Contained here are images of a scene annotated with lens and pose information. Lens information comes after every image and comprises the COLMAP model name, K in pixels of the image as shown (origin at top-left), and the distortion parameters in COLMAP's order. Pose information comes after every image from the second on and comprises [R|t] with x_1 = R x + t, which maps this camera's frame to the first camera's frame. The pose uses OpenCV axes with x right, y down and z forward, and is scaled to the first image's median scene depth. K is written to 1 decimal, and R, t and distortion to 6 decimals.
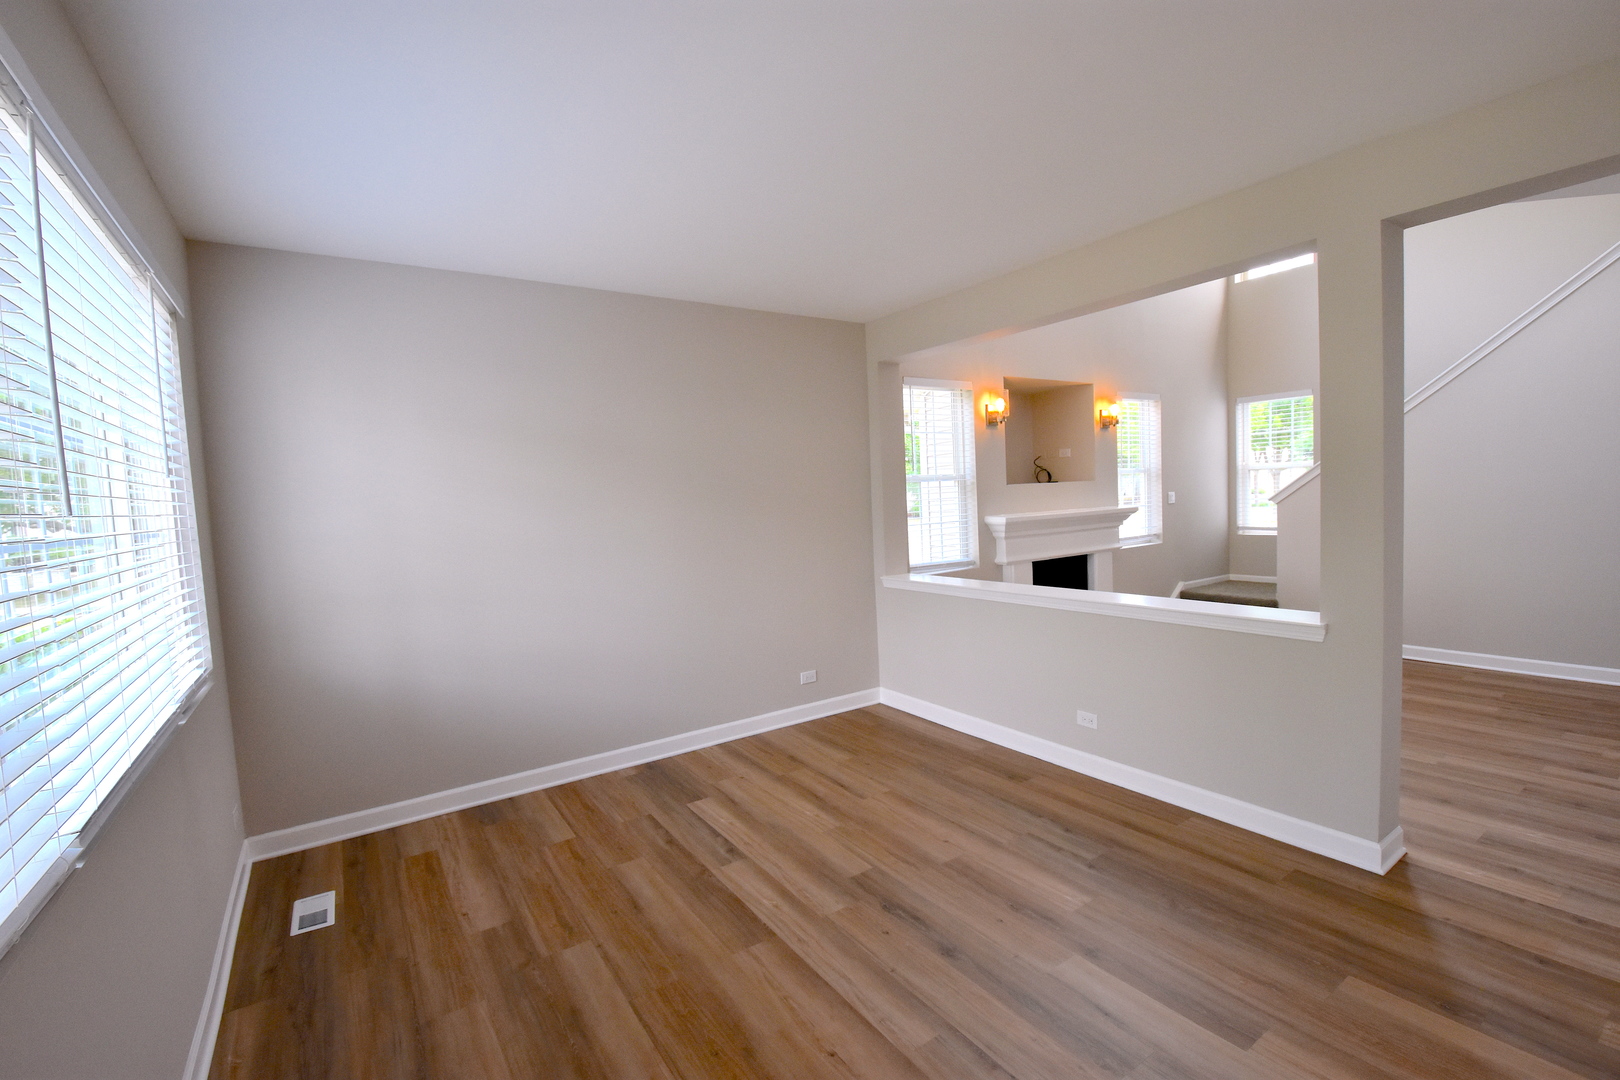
lens RADIAL K [[704.9, 0, 810.7], [0, 704.9, 545.7], [0, 0, 1]] dist [0.018004, -0.025195]
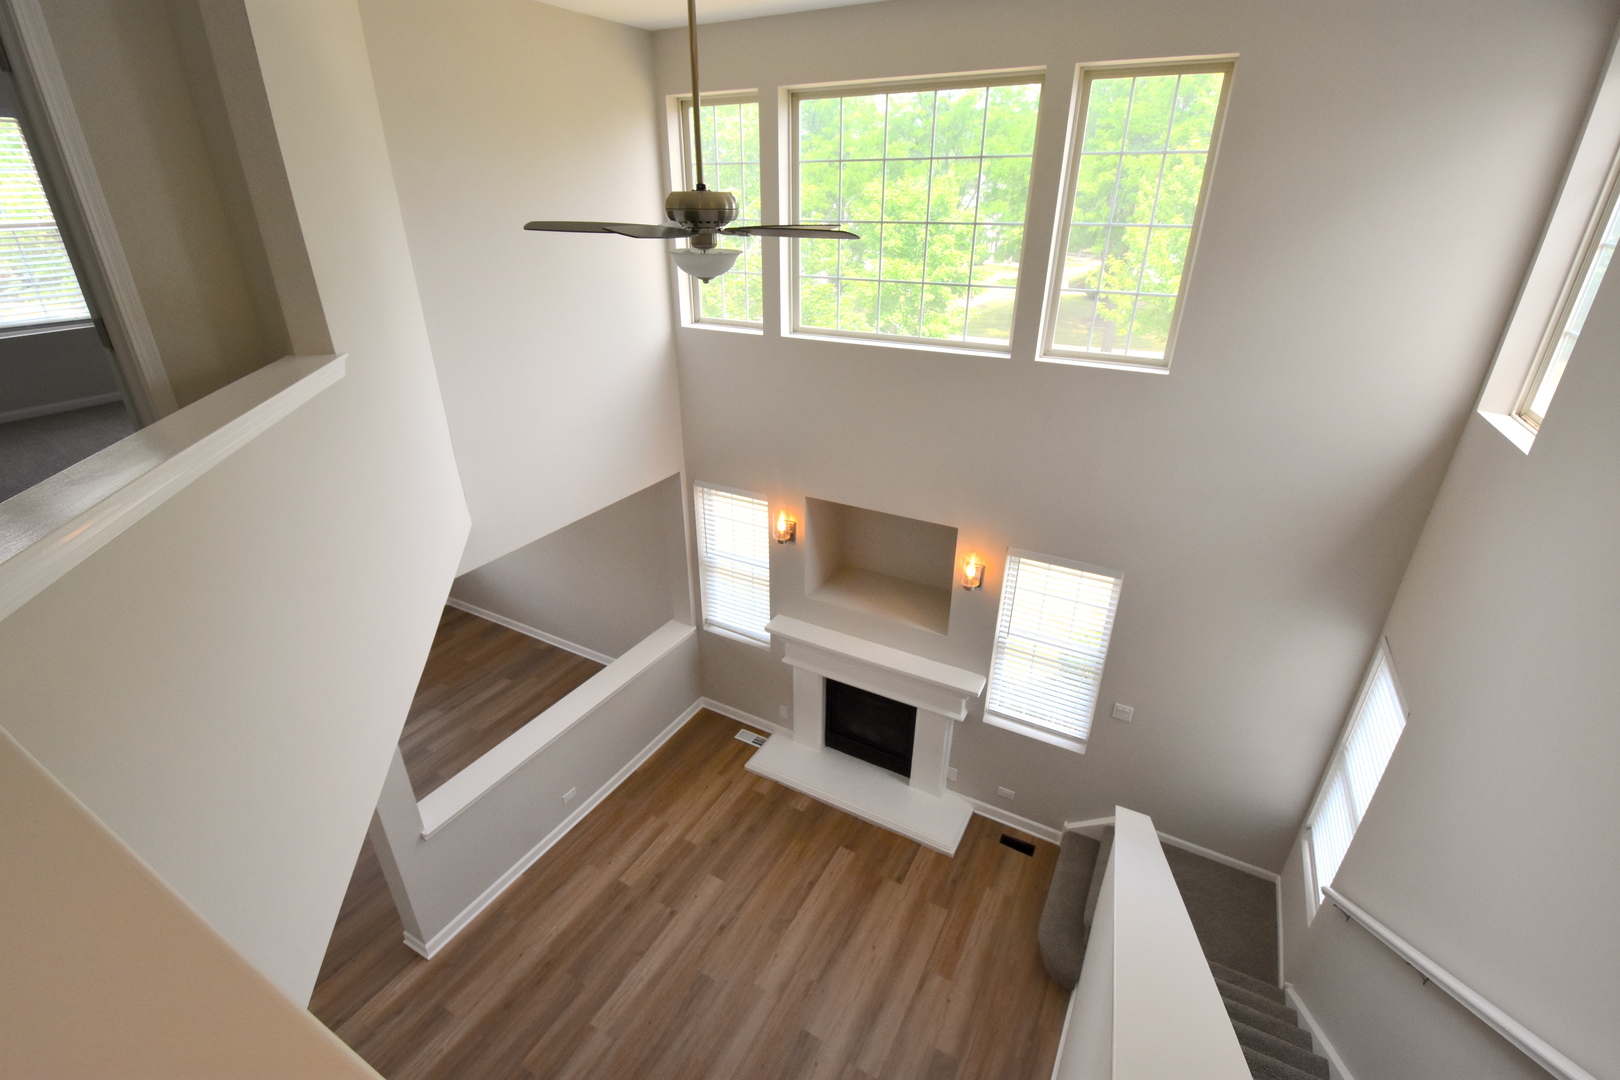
lens RADIAL K [[704.9, 0, 810.7], [0, 704.9, 545.7], [0, 0, 1]] dist [0.018004, -0.025195]
pose [[0.455111, 0.427108, -0.781315, 2.041417], [-0.088073, 0.894742, 0.437812, -1.166764], [0.886069, -0.130440, 0.444823, 1.138133]]
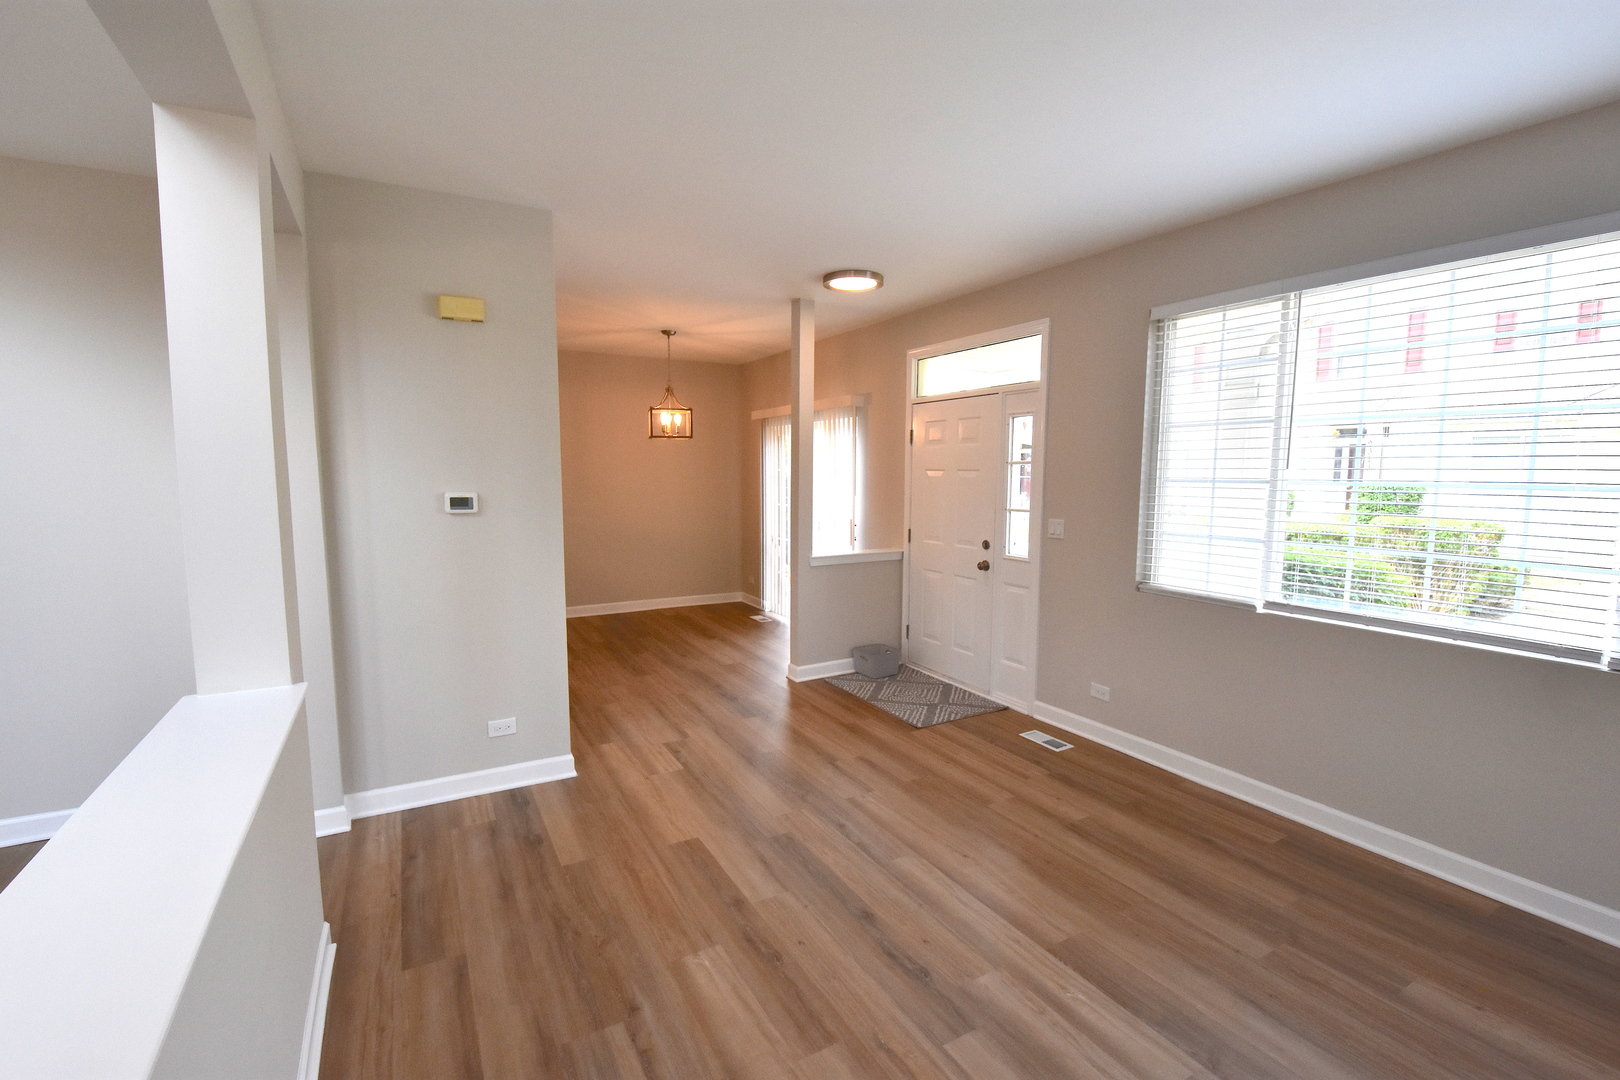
lens RADIAL K [[704.9, 0, 810.7], [0, 704.9, 545.7], [0, 0, 1]] dist [0.018004, -0.025195]
pose [[-0.996448, 0.033437, 0.077283, 0.143413], [0.046209, 0.984378, 0.169898, -0.117994], [-0.070395, 0.172865, -0.982427, 1.565440]]
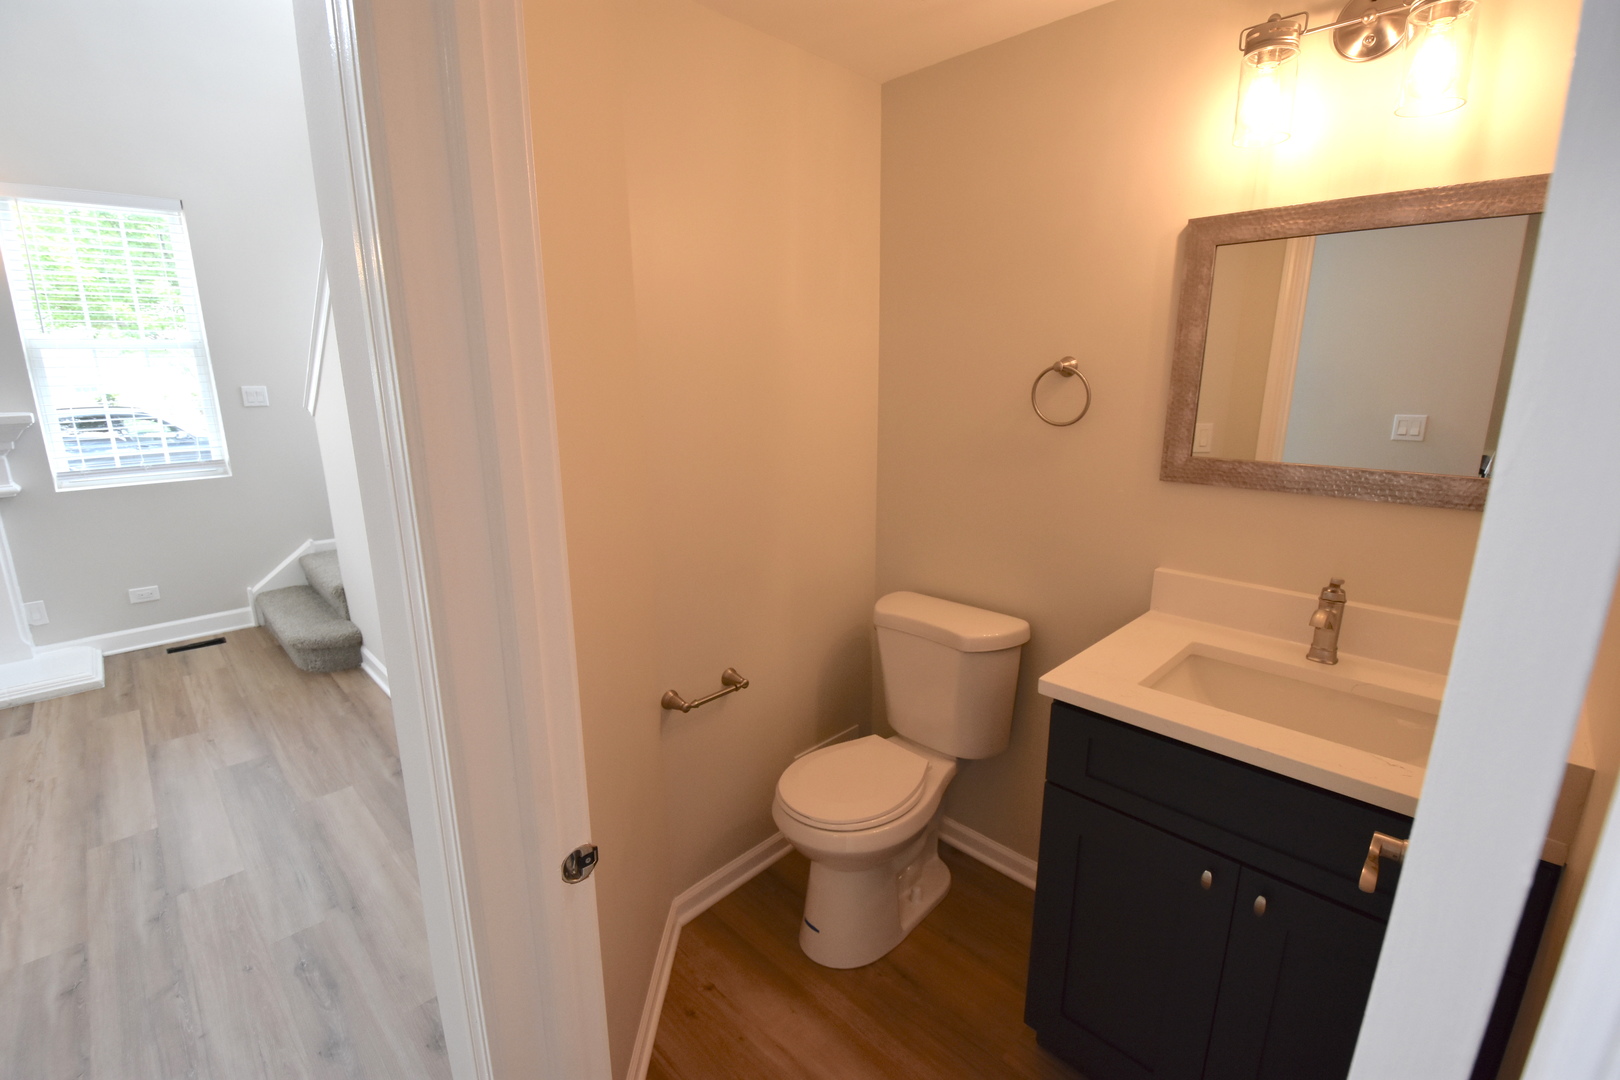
lens RADIAL K [[707.8, 0, 816.3], [0, 707.8, 544.8], [0, 0, 1]] dist [-0.001336, -0.012884]
pose [[0.979571, -0.003172, 0.201073, 2.060896], [-0.029841, 0.986513, 0.160937, -0.132335], [-0.198872, -0.163650, 0.966265, 0.845287]]
